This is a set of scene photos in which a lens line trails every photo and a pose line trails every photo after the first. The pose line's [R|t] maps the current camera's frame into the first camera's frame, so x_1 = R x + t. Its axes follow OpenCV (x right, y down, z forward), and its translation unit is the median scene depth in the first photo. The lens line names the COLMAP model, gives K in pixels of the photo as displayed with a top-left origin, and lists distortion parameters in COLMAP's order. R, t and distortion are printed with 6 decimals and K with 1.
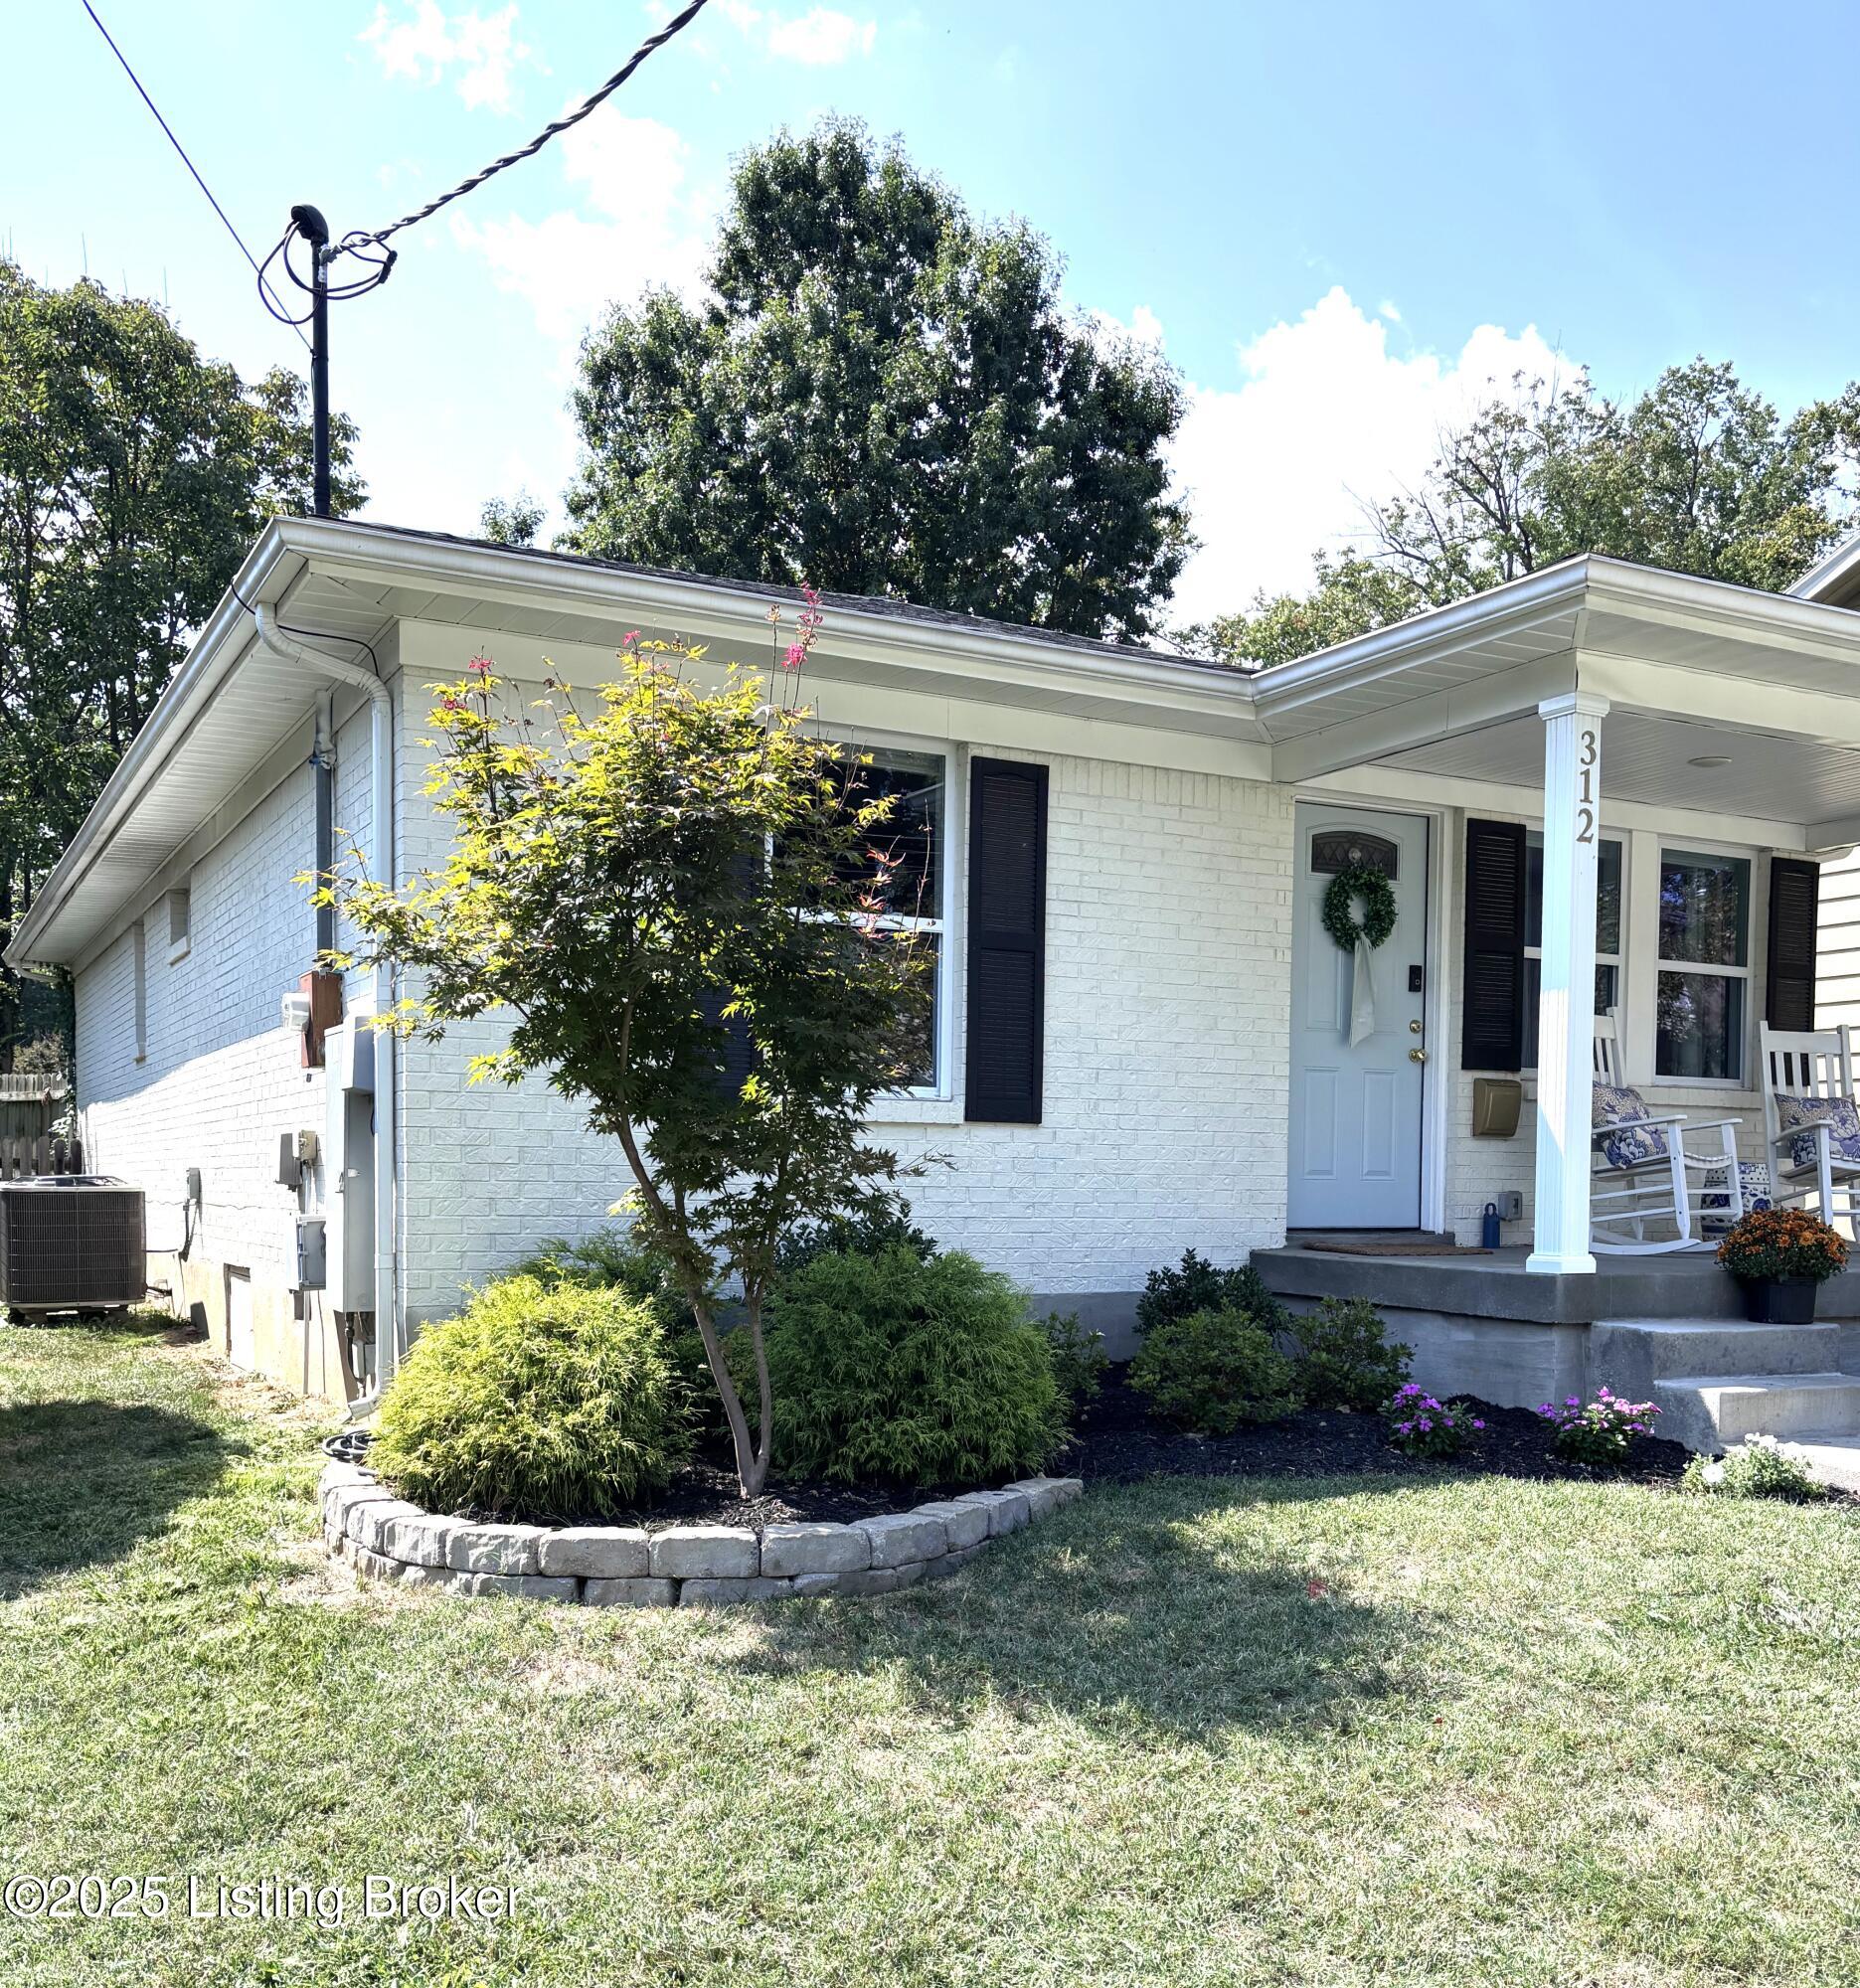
lens RADIAL K [[1949.8, 0, 916.8], [0, 1949.8, 1248.0], [0, 0, 1]] dist [0.030956, 0.005687]
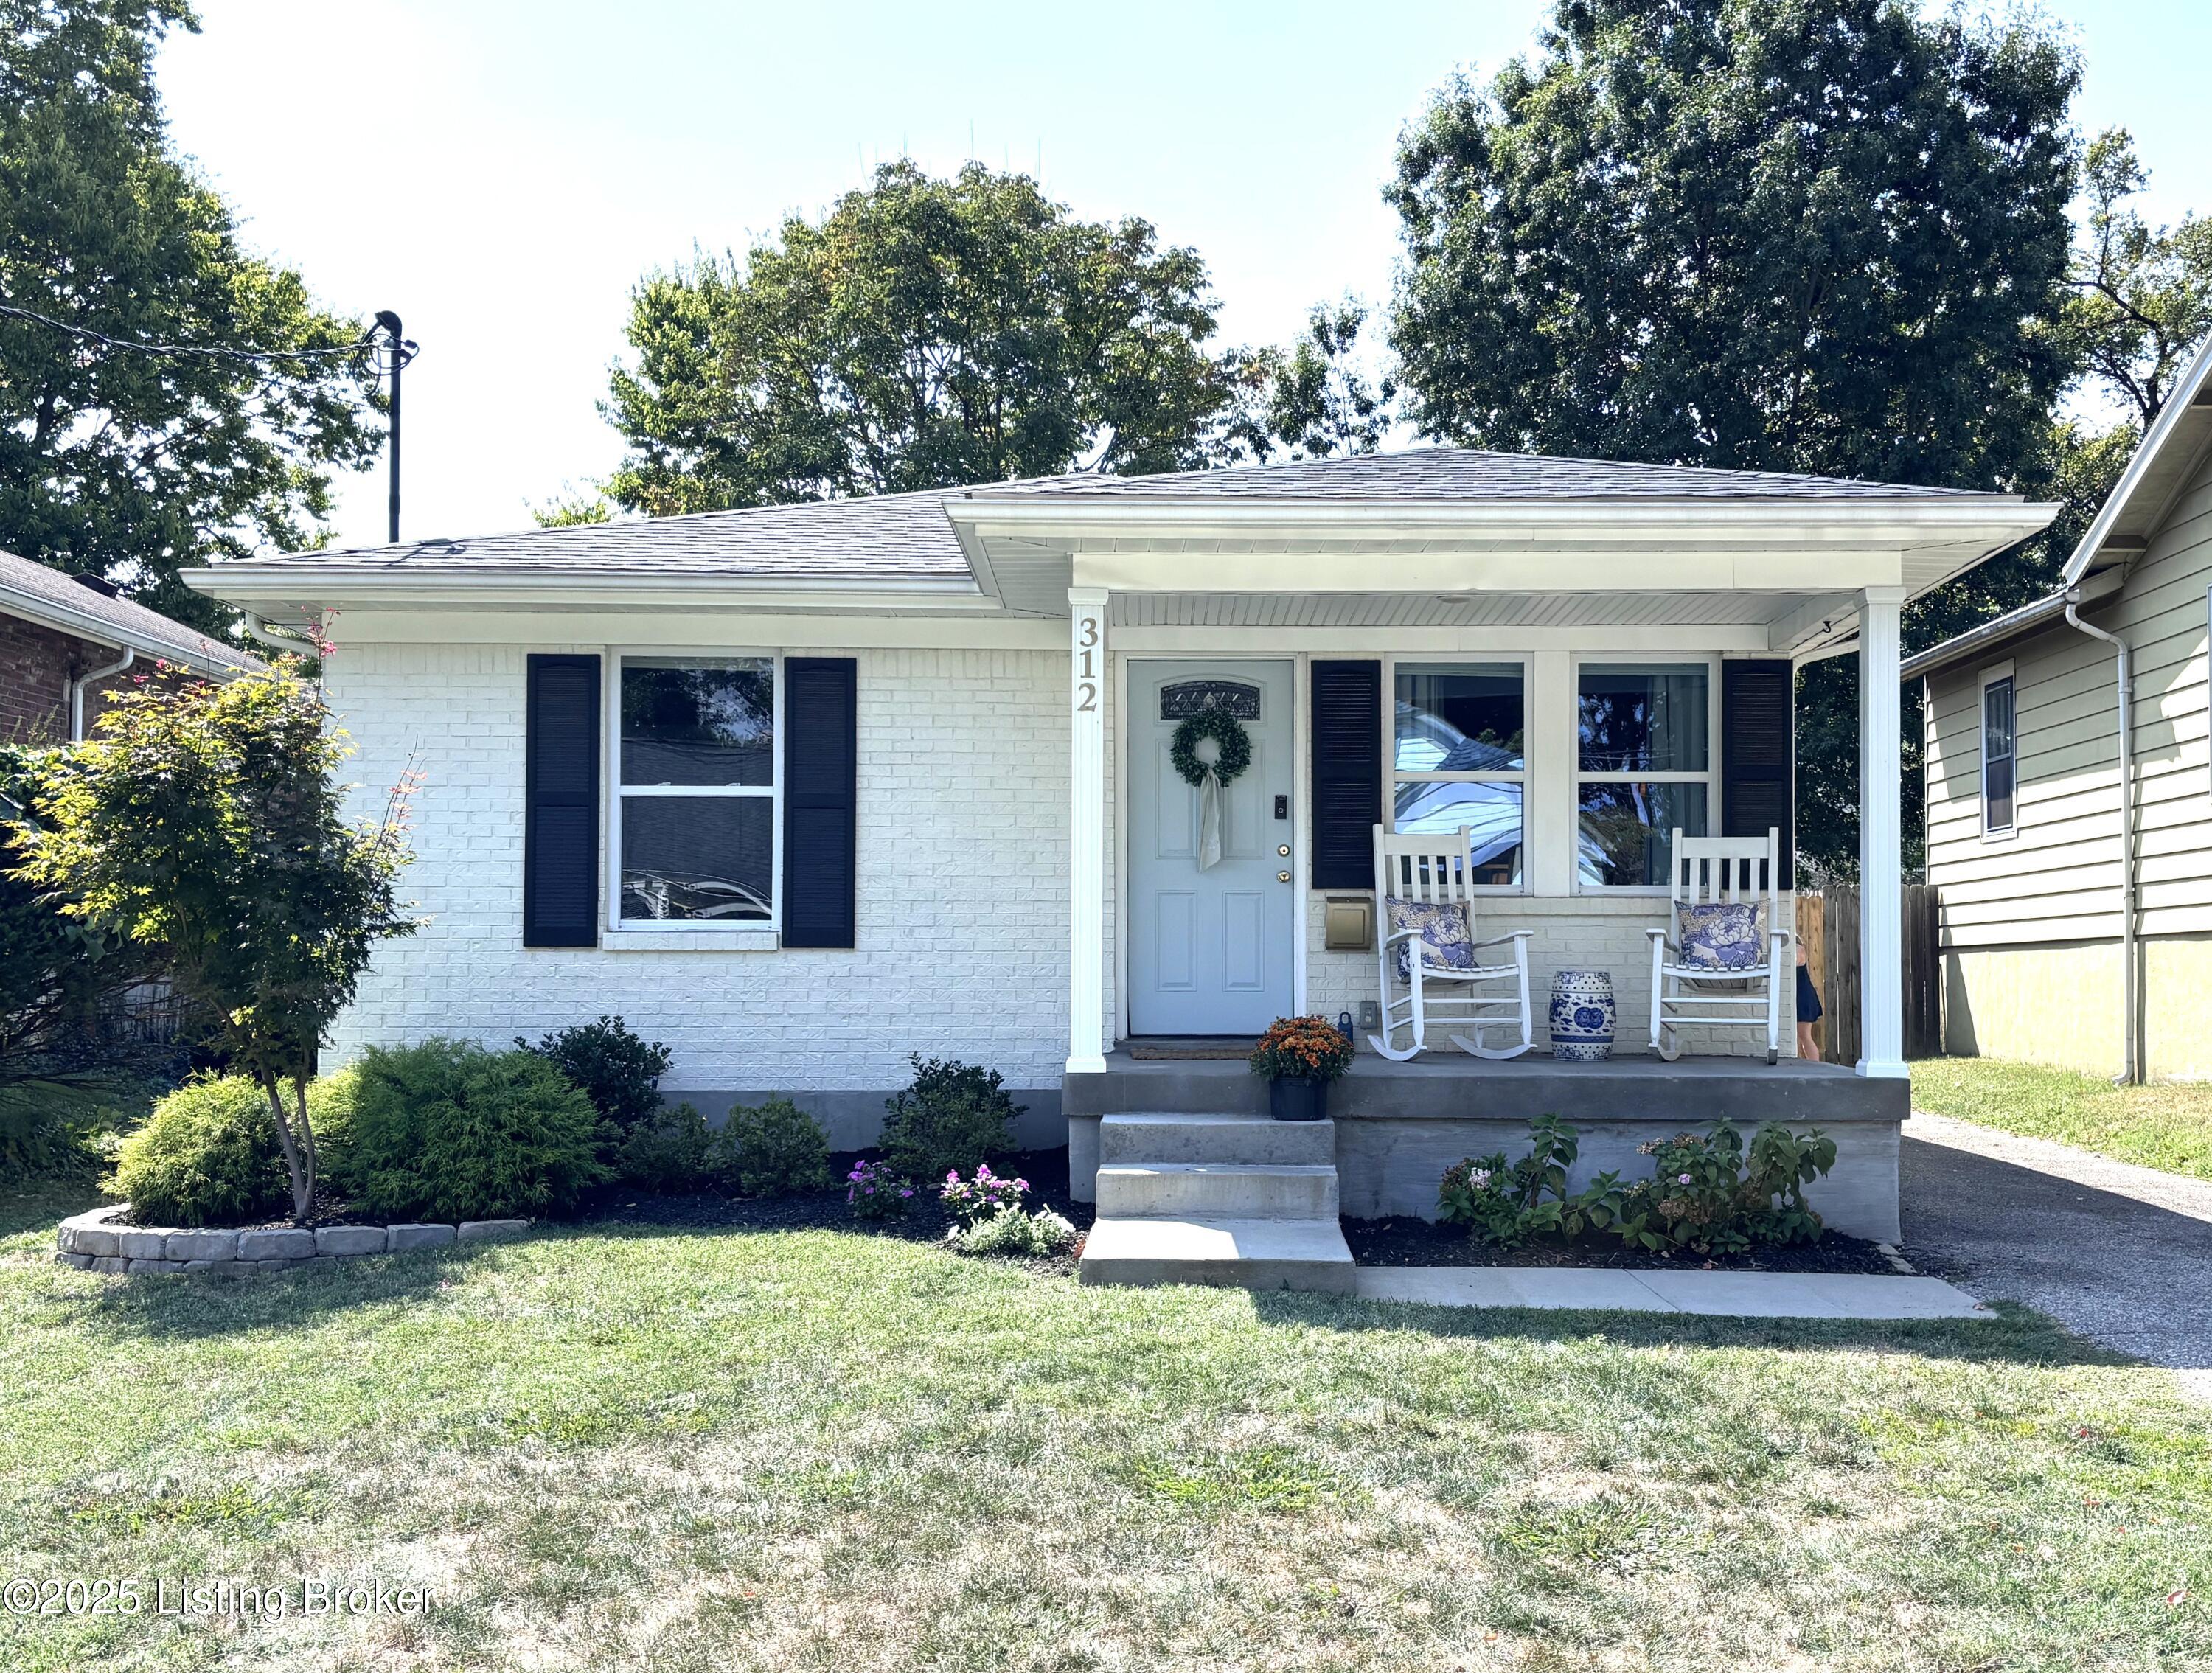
lens RADIAL K [[2390.6, 0, 1171.1], [0, 2390.6, 876.4], [0, 0, 1]] dist [-0.003006, -0.027576]
pose [[0.879701, -0.029936, -0.474583, 0.851481], [-0.009692, 0.996680, -0.080834, 0.009221], [0.475428, 0.075709, 0.876491, -0.192060]]
